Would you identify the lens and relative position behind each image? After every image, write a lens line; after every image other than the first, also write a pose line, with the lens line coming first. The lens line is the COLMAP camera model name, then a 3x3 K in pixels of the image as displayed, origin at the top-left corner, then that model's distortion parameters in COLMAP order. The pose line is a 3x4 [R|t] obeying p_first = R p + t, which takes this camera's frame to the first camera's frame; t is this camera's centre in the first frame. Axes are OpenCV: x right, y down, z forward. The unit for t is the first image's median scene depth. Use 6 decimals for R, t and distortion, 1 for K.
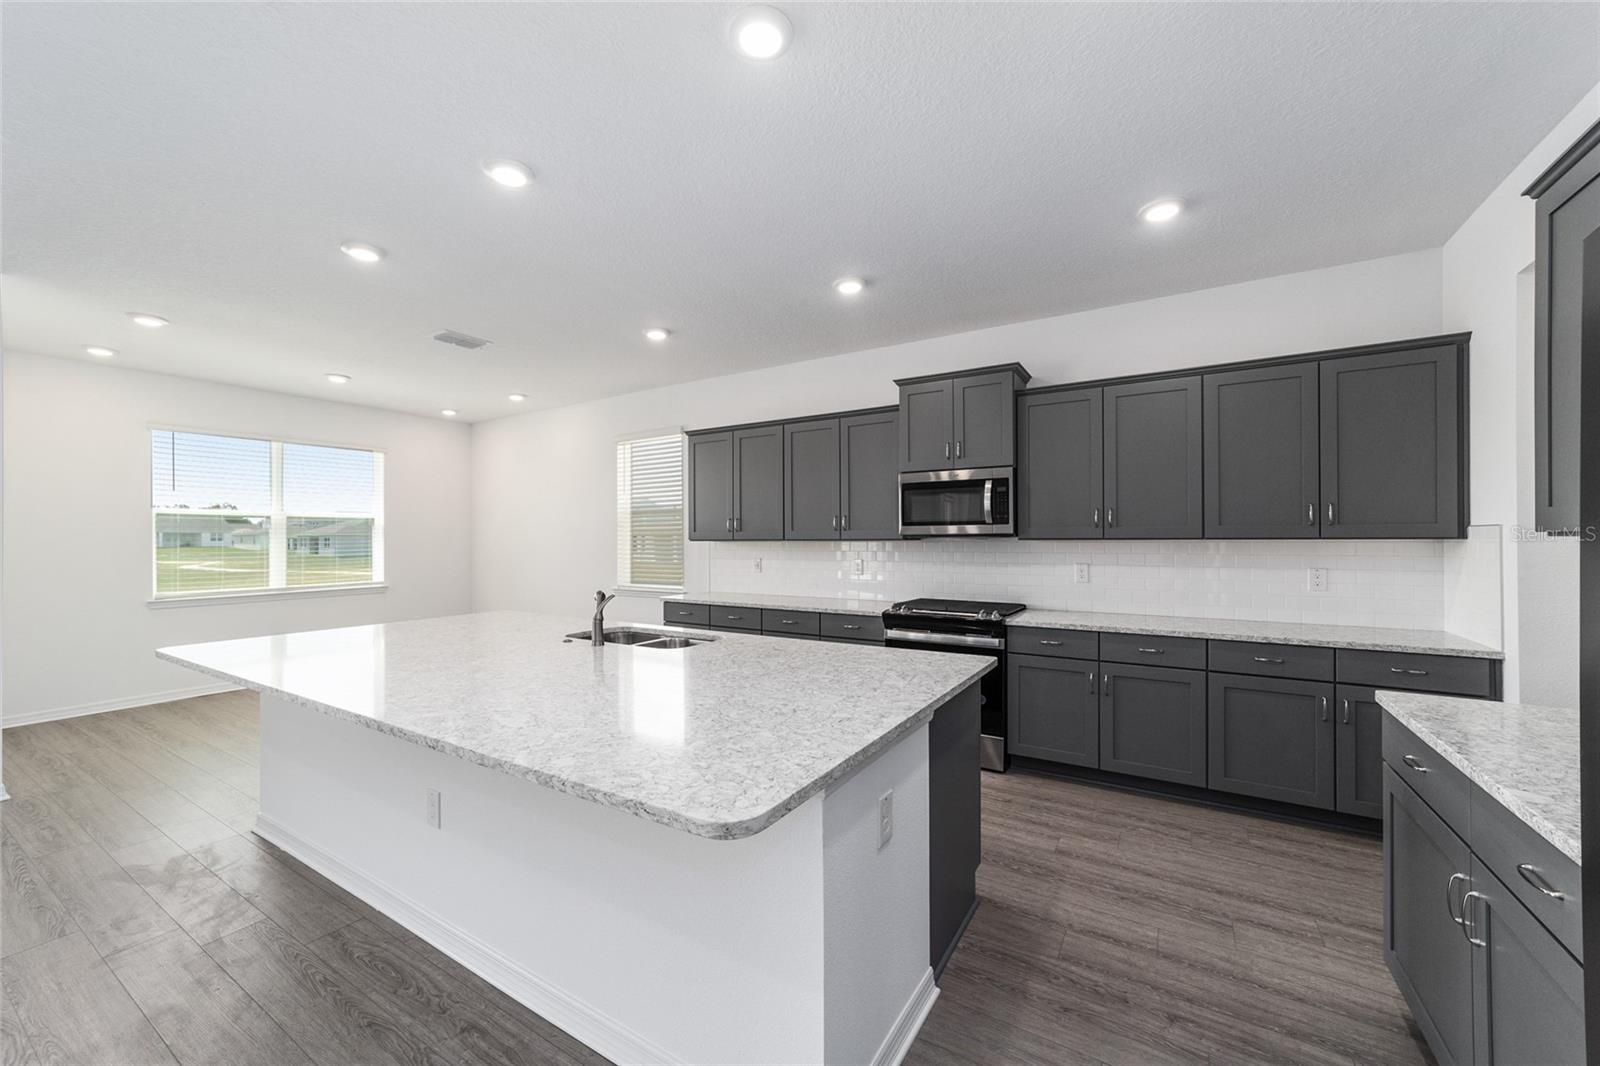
lens RADIAL K [[611.9, 0, 799.8], [0, 611.9, 540.1], [0, 0, 1]] dist [-0.002777, -0.000044]
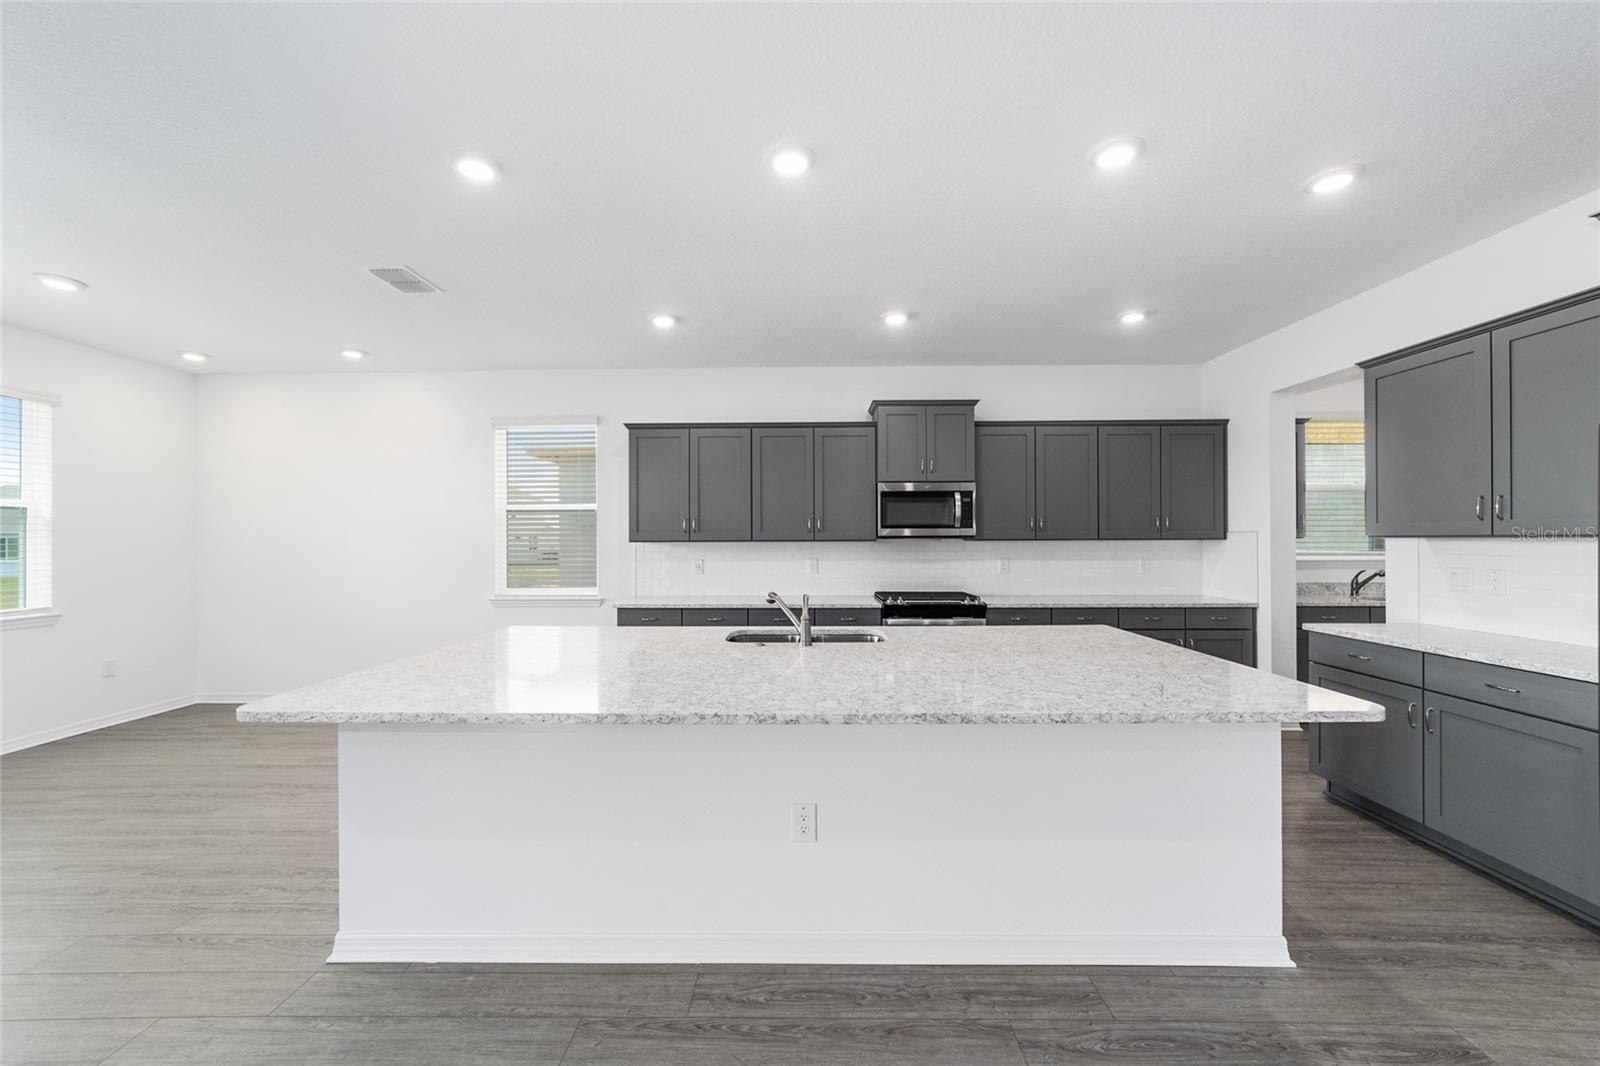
lens RADIAL K [[614.0, 0, 799.8], [0, 614.0, 541.2], [0, 0, 1]] dist [-0.002183, 0.000533]
pose [[0.859220, -0.000732, 0.511606, -0.604301], [0.001642, 0.999998, -0.001327, 0.002015], [-0.511604, 0.001980, 0.859219, 0.101053]]
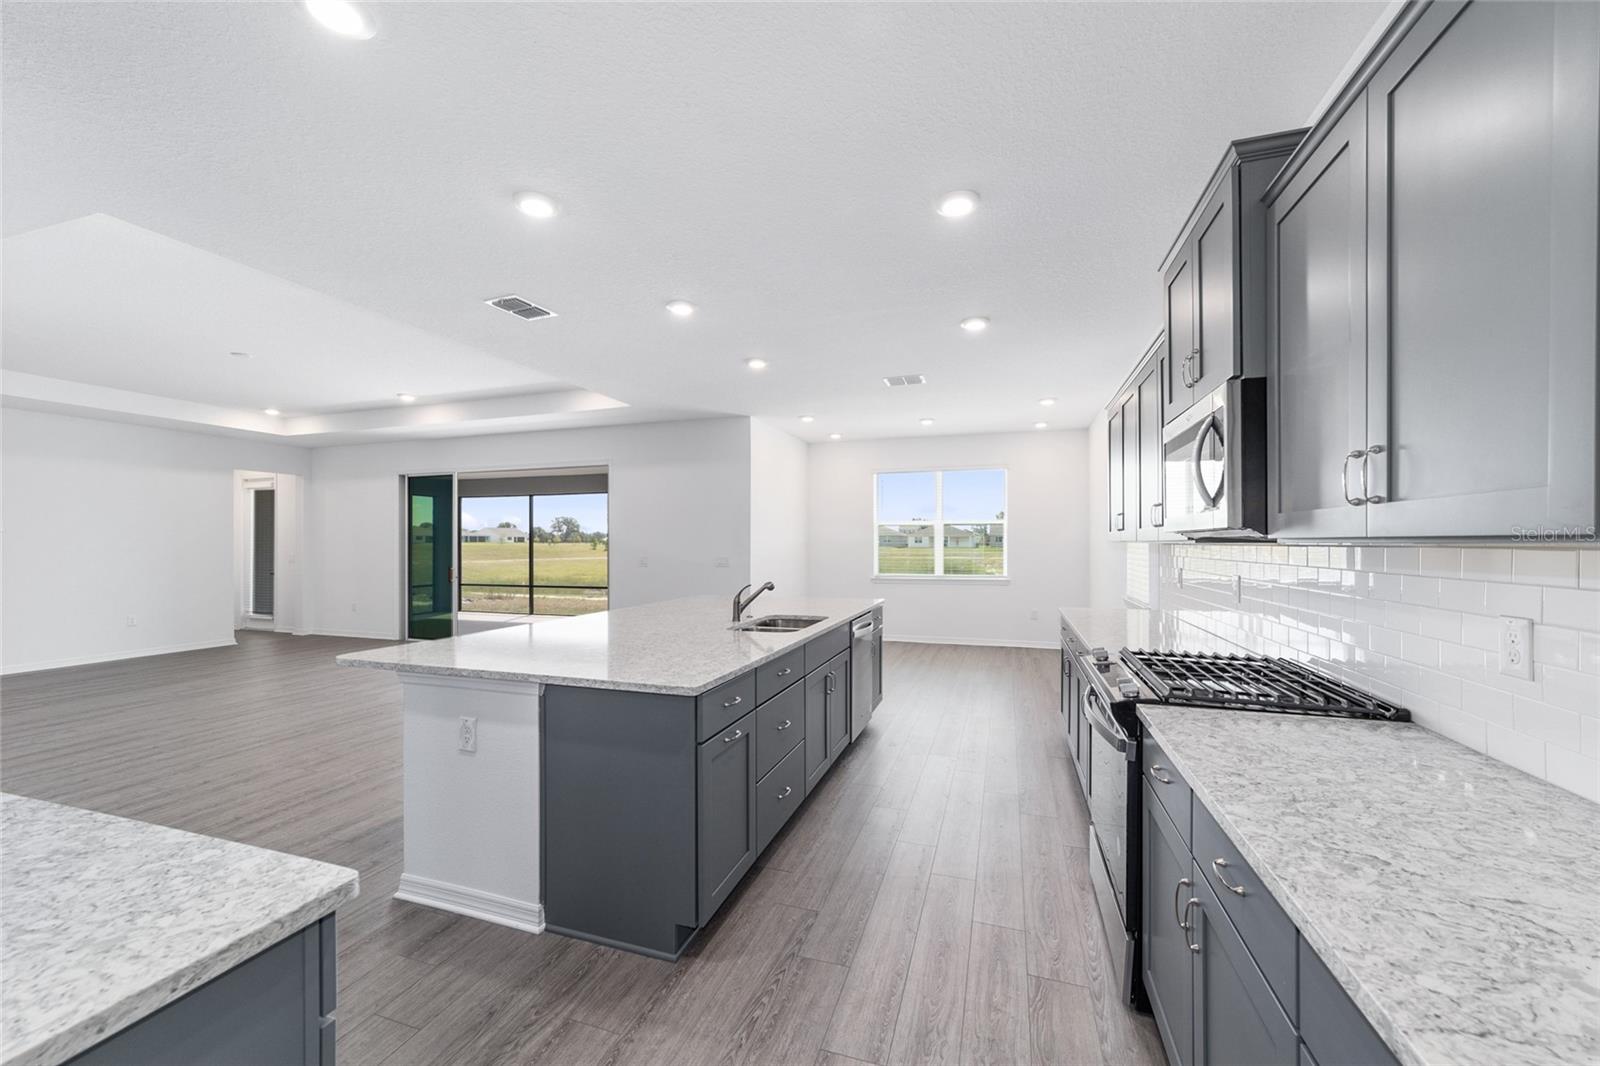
lens RADIAL K [[619.2, 0, 801.6], [0, 619.2, 540.2], [0, 0, 1]] dist [-0.011868, 0.006575]
pose [[0.231666, -0.002310, -0.972793, 0.716064], [-0.000847, 0.999996, -0.002576, 0.000584], [0.972795, 0.001420, 0.231663, 0.589233]]
